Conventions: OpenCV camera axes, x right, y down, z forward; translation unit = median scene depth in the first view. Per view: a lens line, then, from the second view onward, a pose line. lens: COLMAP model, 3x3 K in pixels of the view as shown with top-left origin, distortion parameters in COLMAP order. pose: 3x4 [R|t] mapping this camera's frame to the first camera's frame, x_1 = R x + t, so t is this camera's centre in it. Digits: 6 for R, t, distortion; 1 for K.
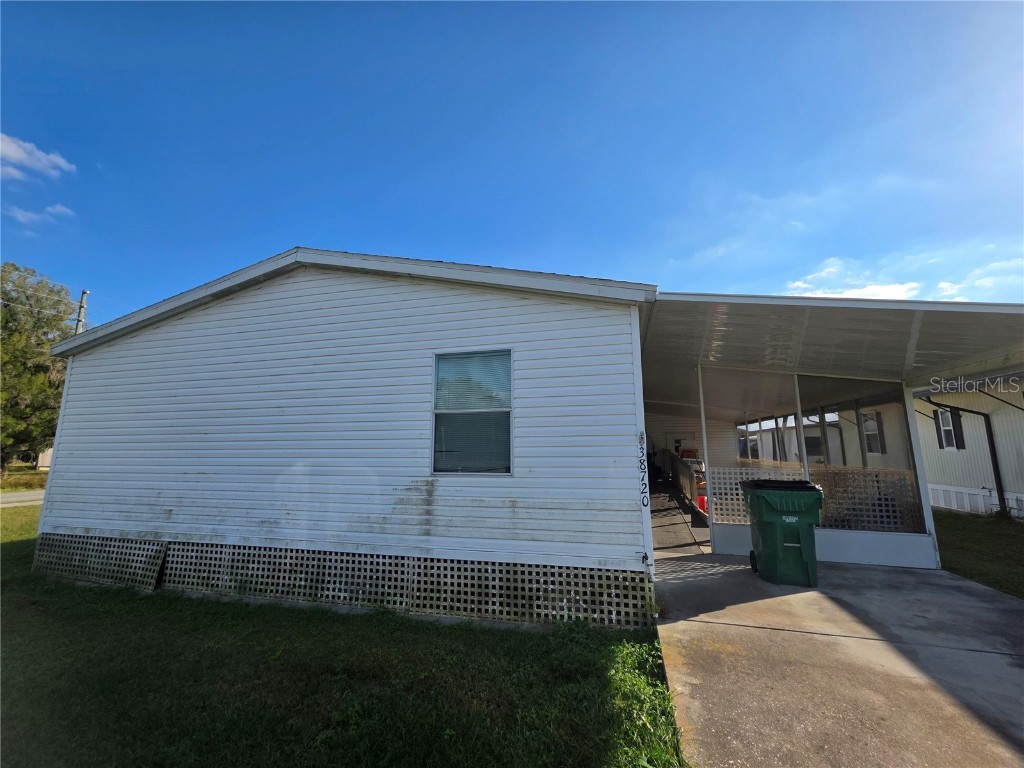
lens RADIAL K [[405.8, 0, 515.7], [0, 405.8, 380.6], [0, 0, 1]] dist [0.002988, -0.000015]
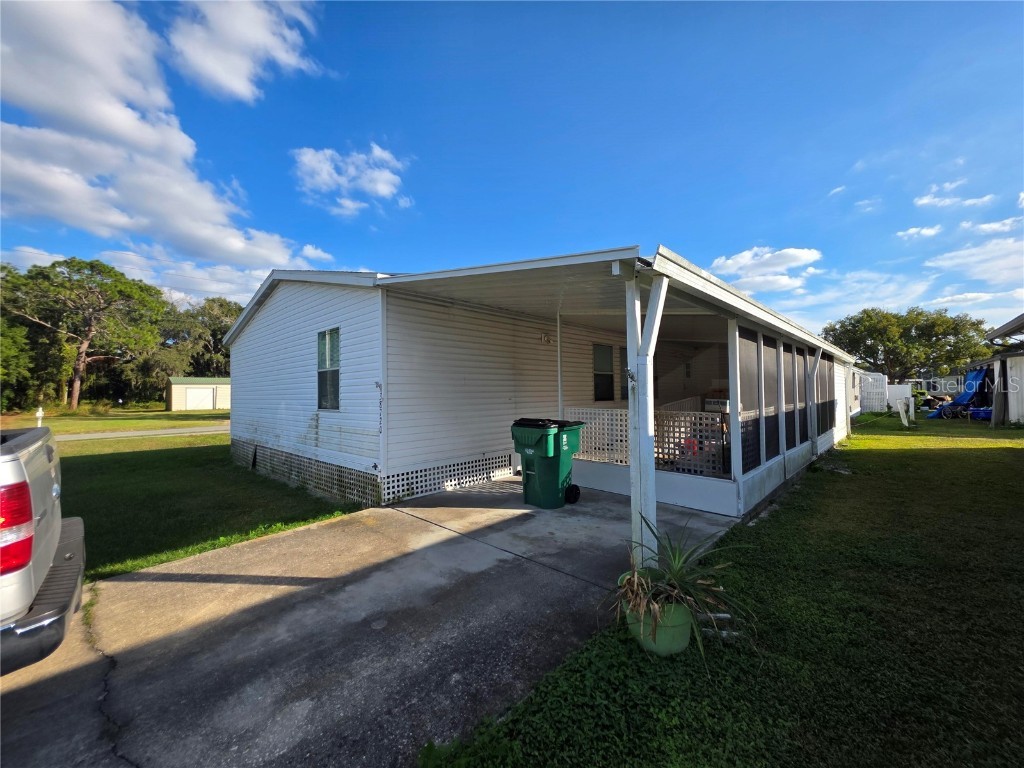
lens RADIAL K [[405.8, 0, 513.7], [0, 405.8, 385.5], [0, 0, 1]] dist [0.002988, -0.000015]
pose [[0.877676, -0.014851, -0.479025, 1.082004], [0.090327, 0.986733, 0.134907, -0.007915], [0.470666, -0.161674, 0.867372, -0.000315]]
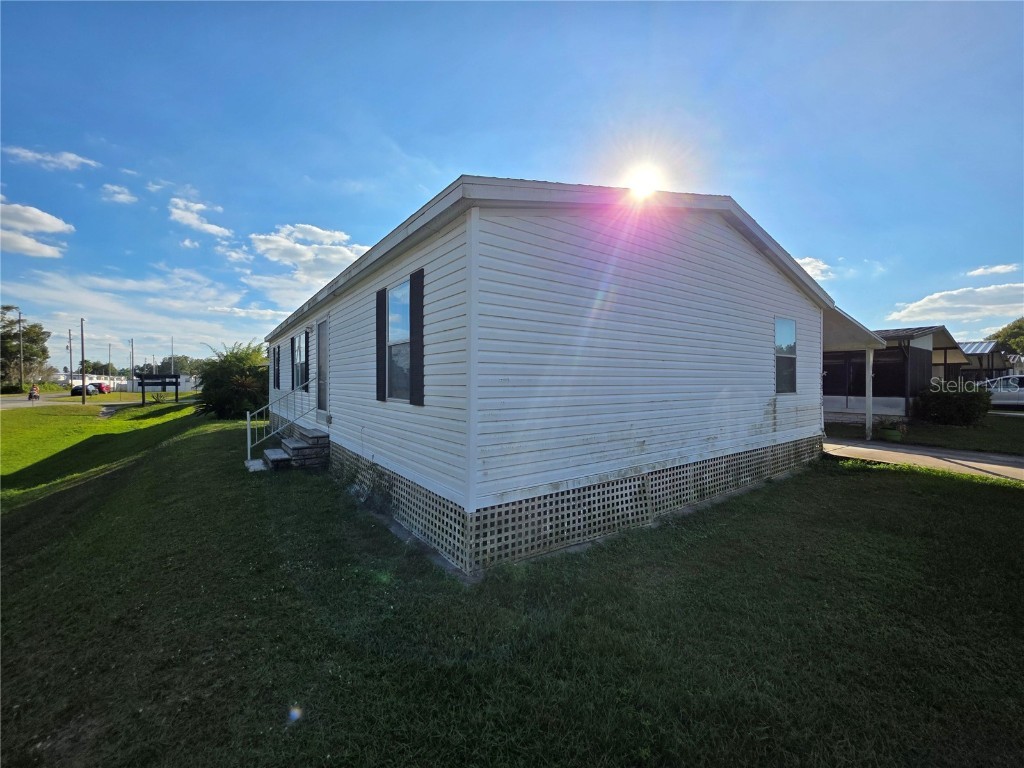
lens RADIAL K [[405.8, 0, 505.2], [0, 405.8, 382.9], [0, 0, 1]] dist [0.002988, -0.000015]
pose [[0.633862, 0.002369, 0.773442, -1.835619], [-0.133434, 0.985337, 0.106335, 0.139756], [-0.761849, -0.170606, 0.624884, 0.723144]]
